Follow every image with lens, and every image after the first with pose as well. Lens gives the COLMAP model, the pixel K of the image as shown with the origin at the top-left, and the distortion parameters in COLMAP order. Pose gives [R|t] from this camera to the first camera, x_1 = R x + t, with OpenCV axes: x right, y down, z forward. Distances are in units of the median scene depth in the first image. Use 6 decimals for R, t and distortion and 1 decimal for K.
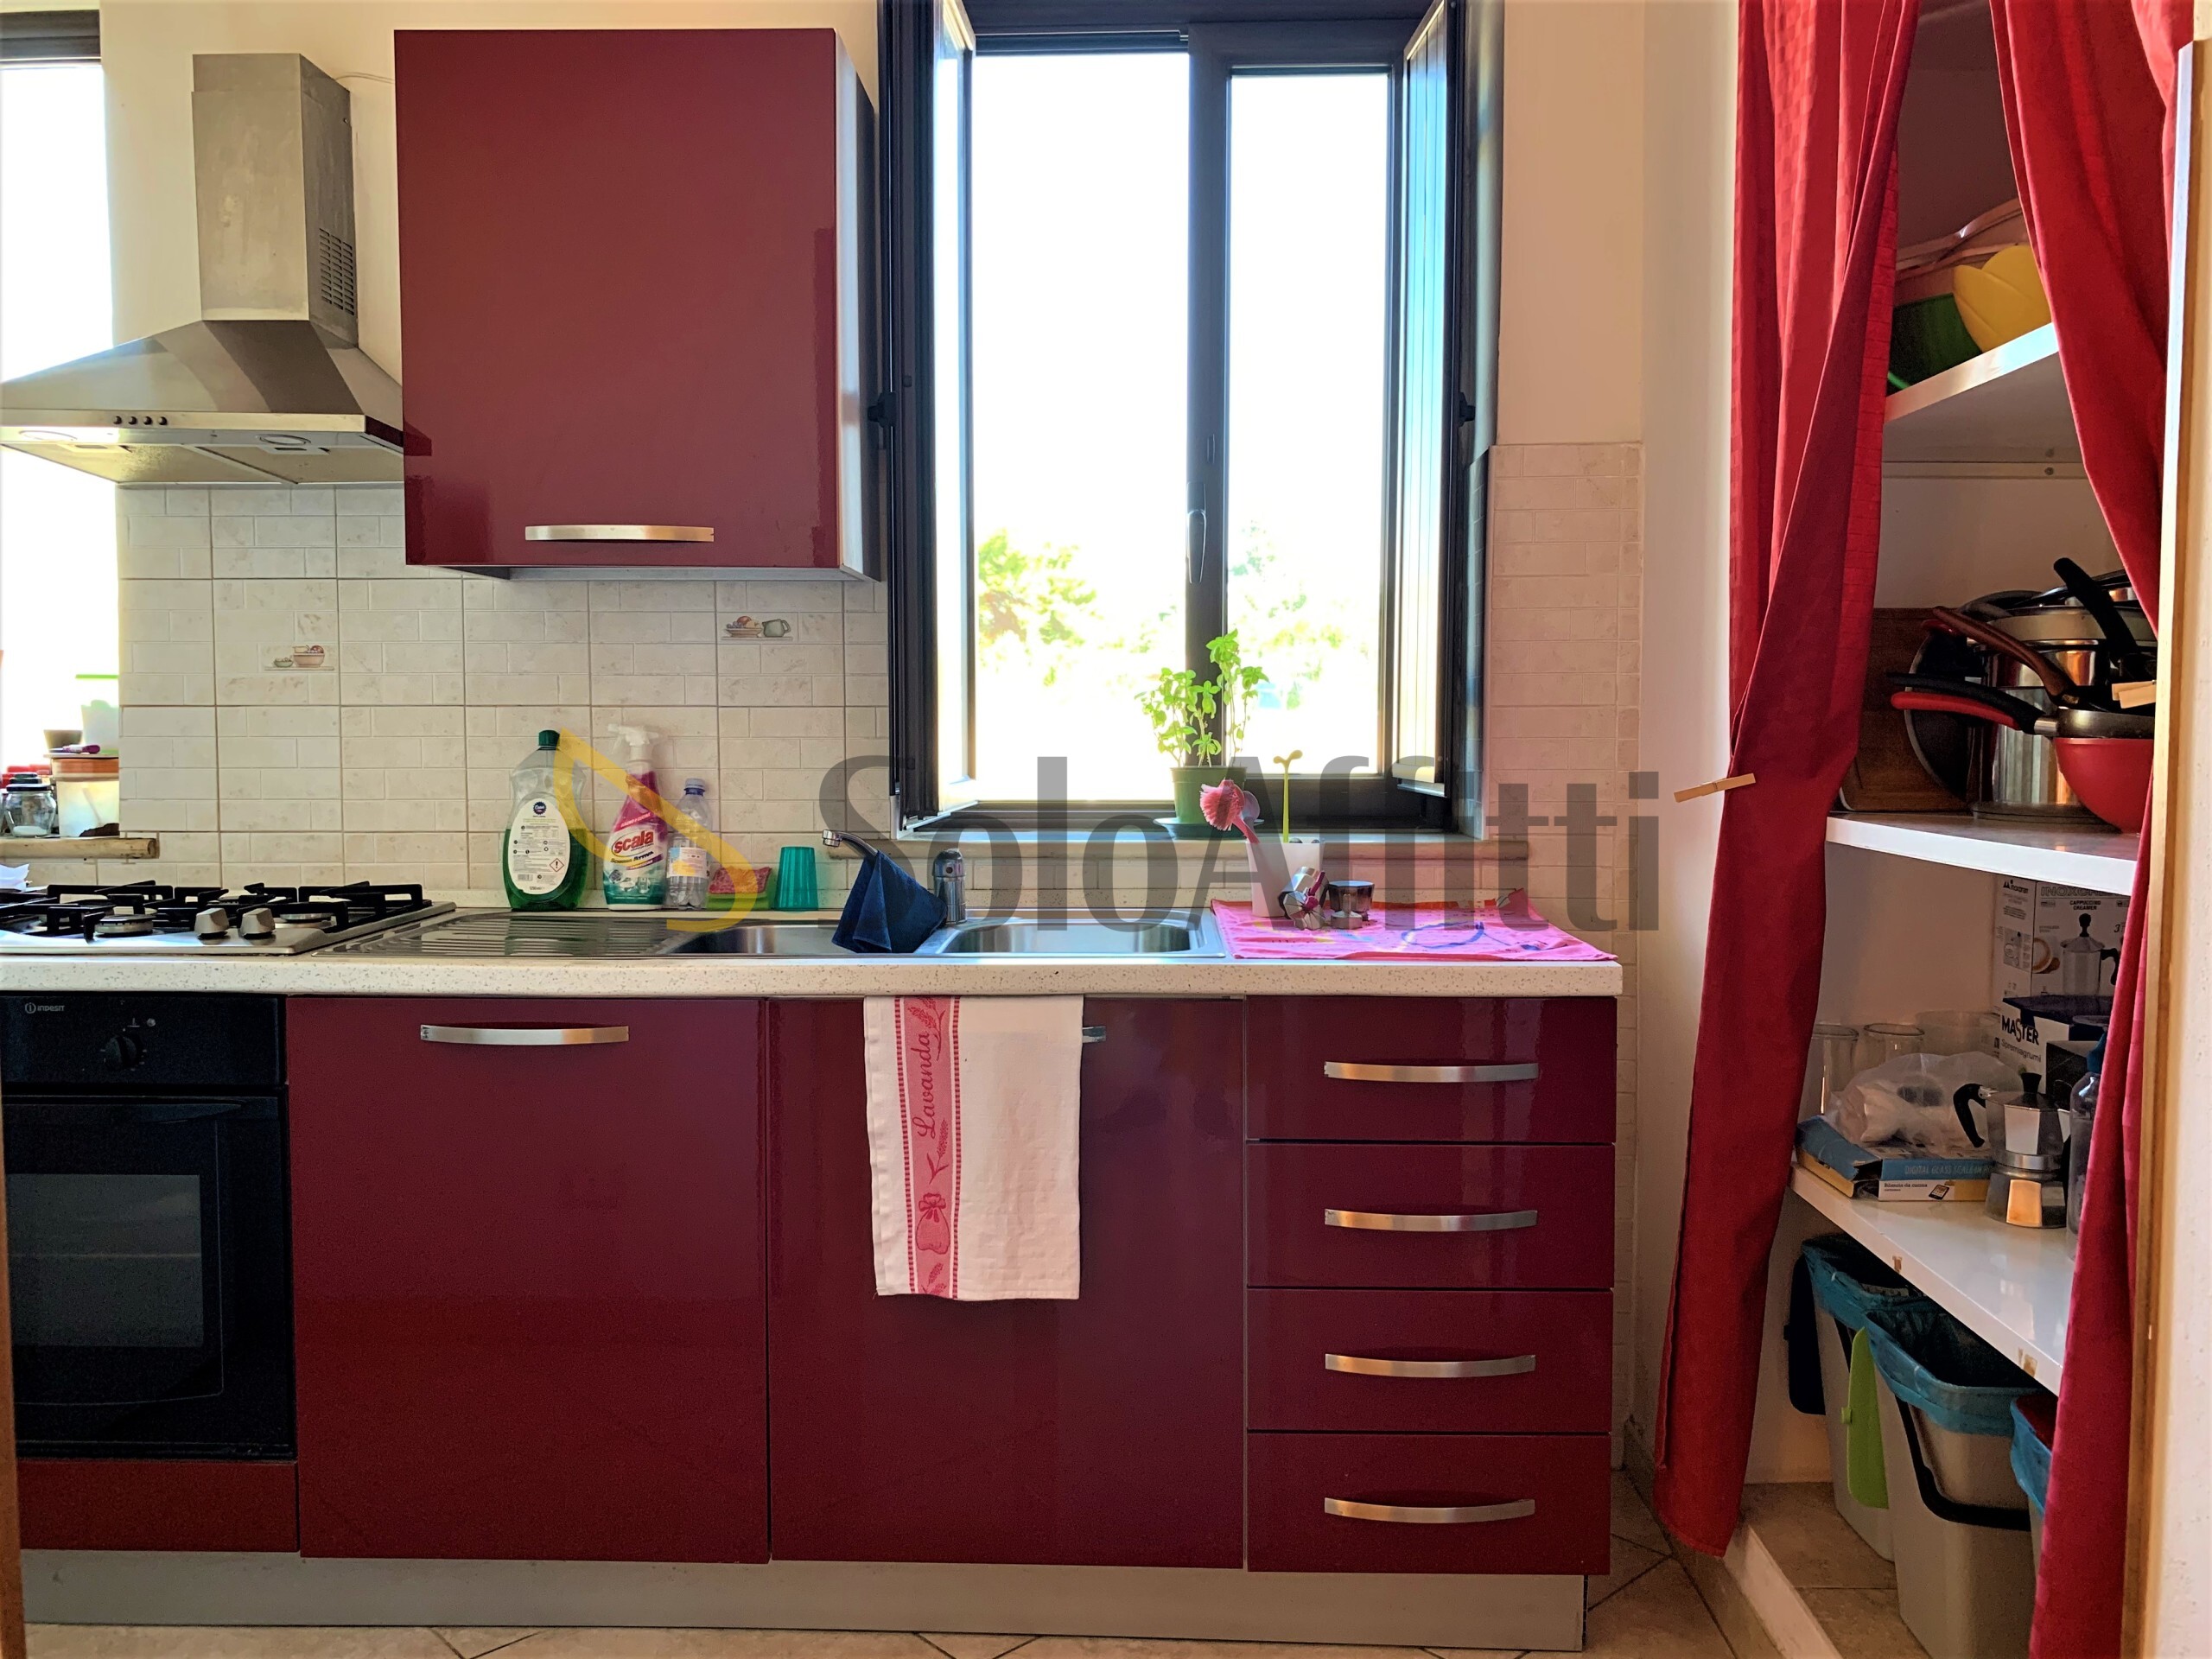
lens RADIAL K [[1698.4, 0, 1092.7], [0, 1698.4, 822.4], [0, 0, 1]] dist [0.104416, -0.169943]
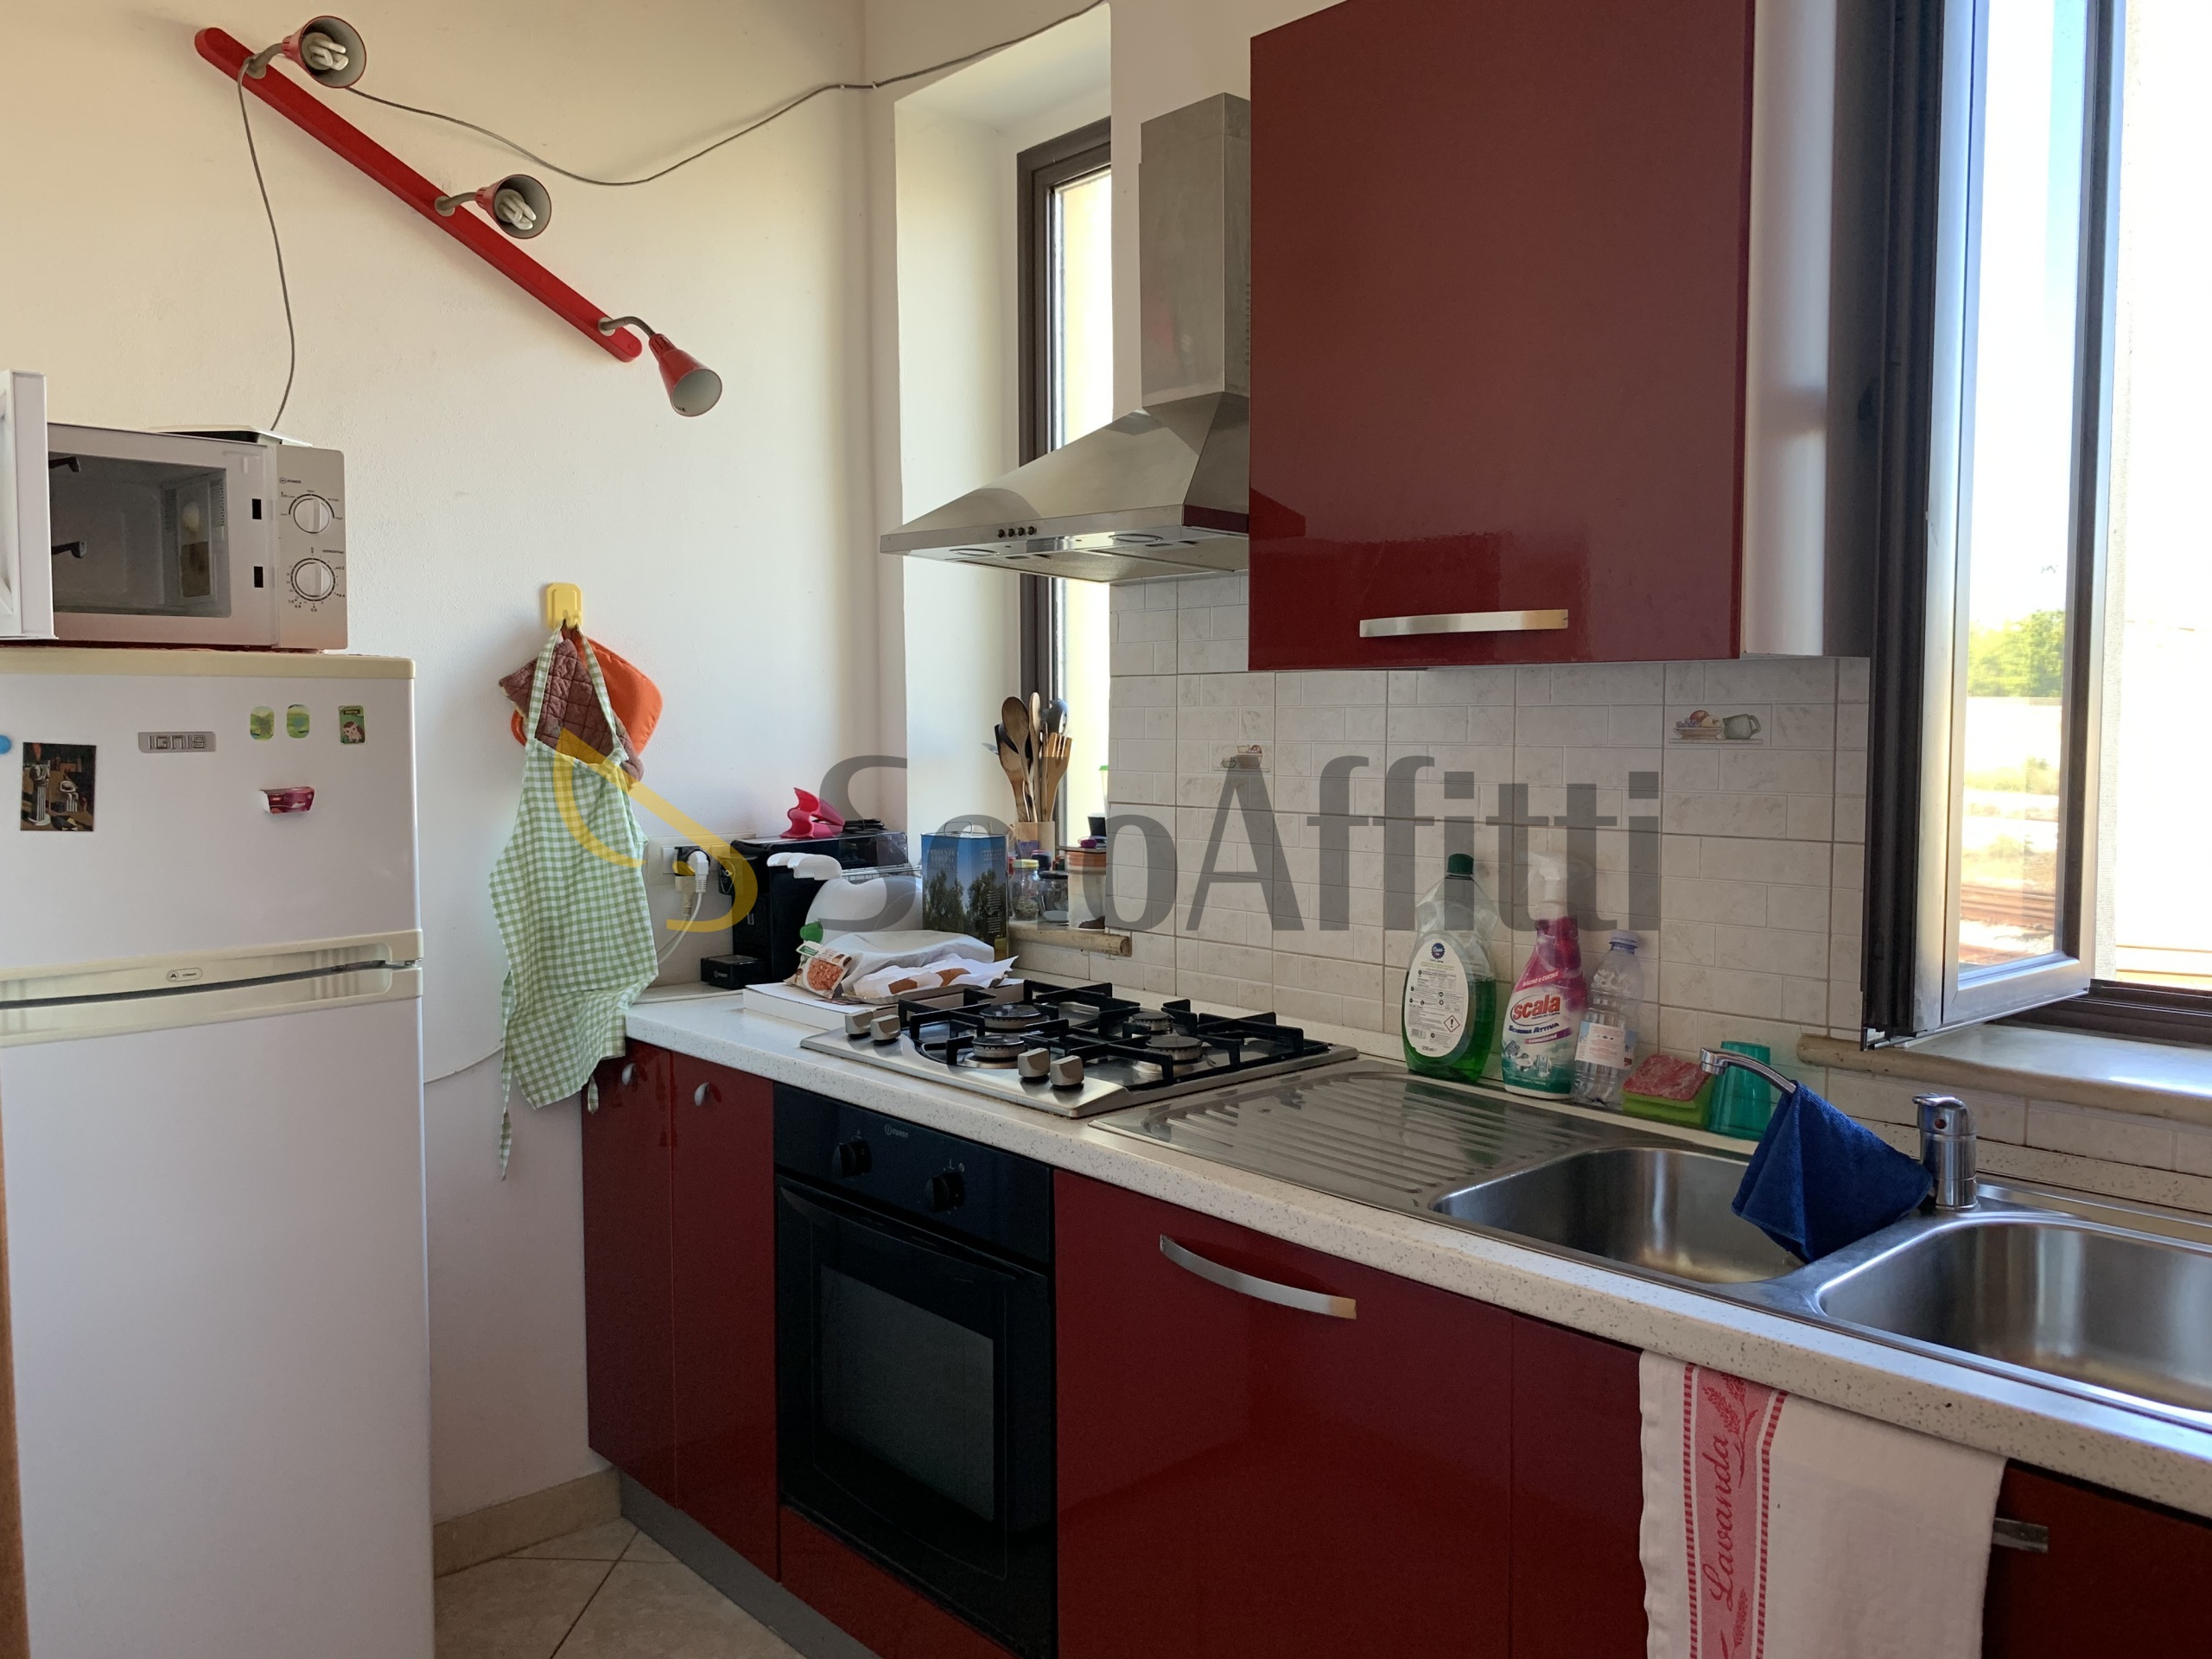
lens RADIAL K [[1698.4, 0, 1092.7], [0, 1698.4, 822.4], [0, 0, 1]] dist [0.104416, -0.169943]
pose [[0.684102, 0.046997, -0.727871, 0.156781], [-0.040240, 0.998834, 0.026672, -0.087476], [0.728275, 0.011043, 0.685196, 0.339858]]
